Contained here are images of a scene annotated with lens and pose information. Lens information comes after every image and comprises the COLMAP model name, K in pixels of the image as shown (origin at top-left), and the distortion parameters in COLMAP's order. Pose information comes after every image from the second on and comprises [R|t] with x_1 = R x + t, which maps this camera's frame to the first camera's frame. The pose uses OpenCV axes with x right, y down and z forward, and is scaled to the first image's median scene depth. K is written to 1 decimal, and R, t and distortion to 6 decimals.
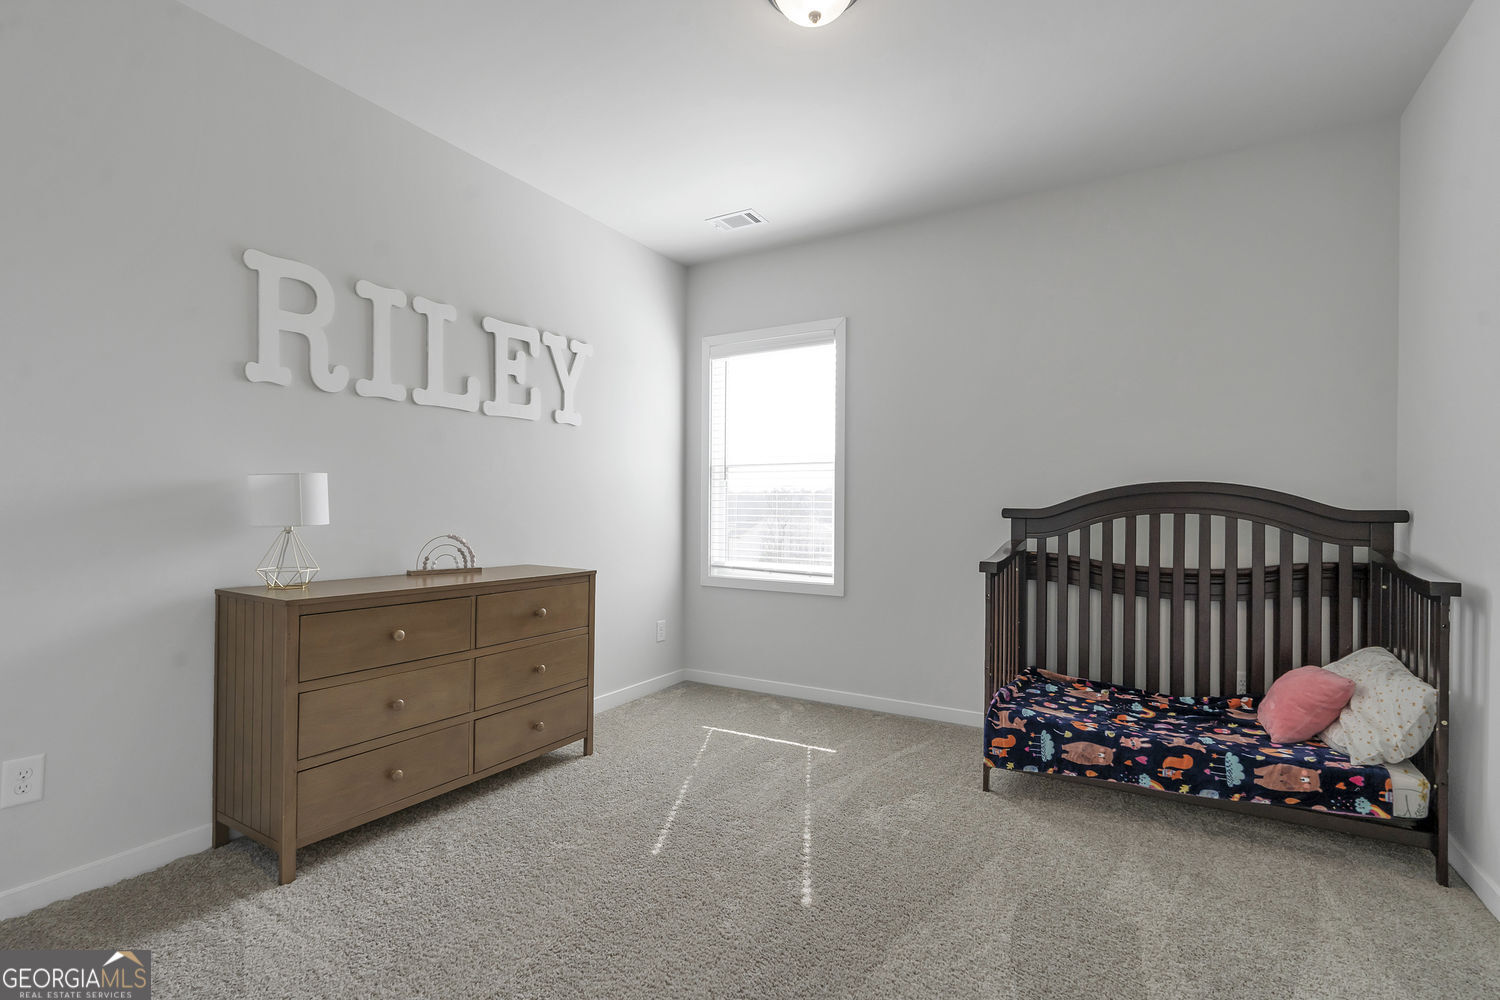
lens RADIAL K [[678.5, 0, 744.1], [0, 678.5, 500.4], [0, 0, 1]] dist [-0.000308, -0.000285]
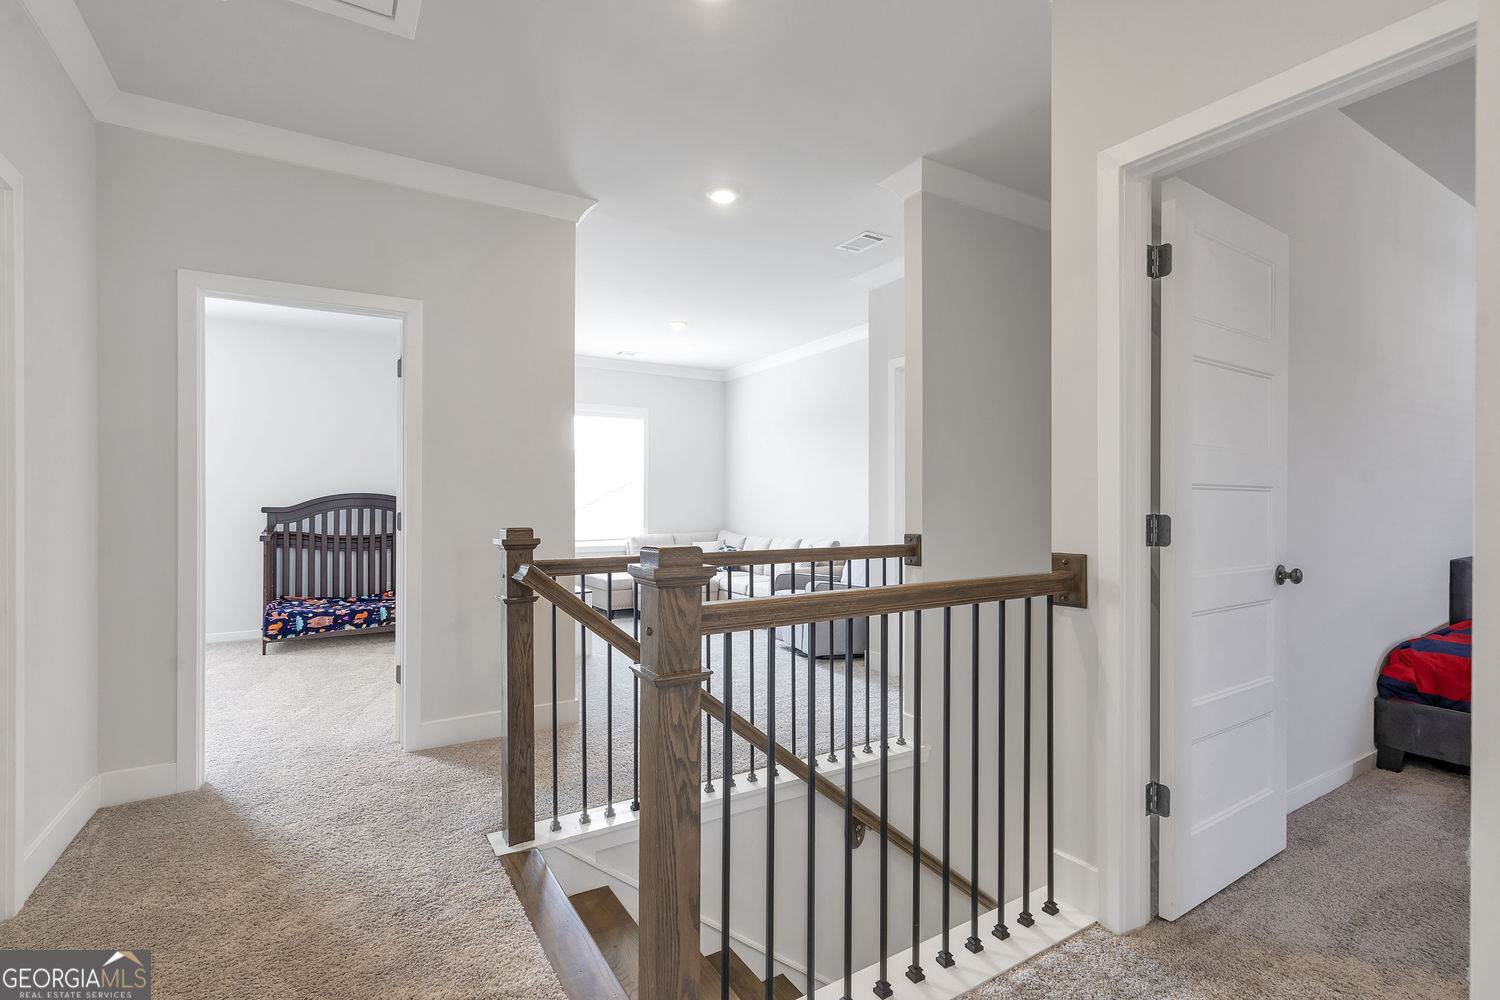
lens RADIAL K [[678.5, 0, 748.1], [0, 678.5, 500.2], [0, 0, 1]] dist [-0.000308, -0.000285]
pose [[0.455007, -0.005212, 0.890472, -0.726342], [-0.001339, 0.999978, 0.006537, -0.023207], [-0.890487, -0.004167, 0.454990, -1.087866]]
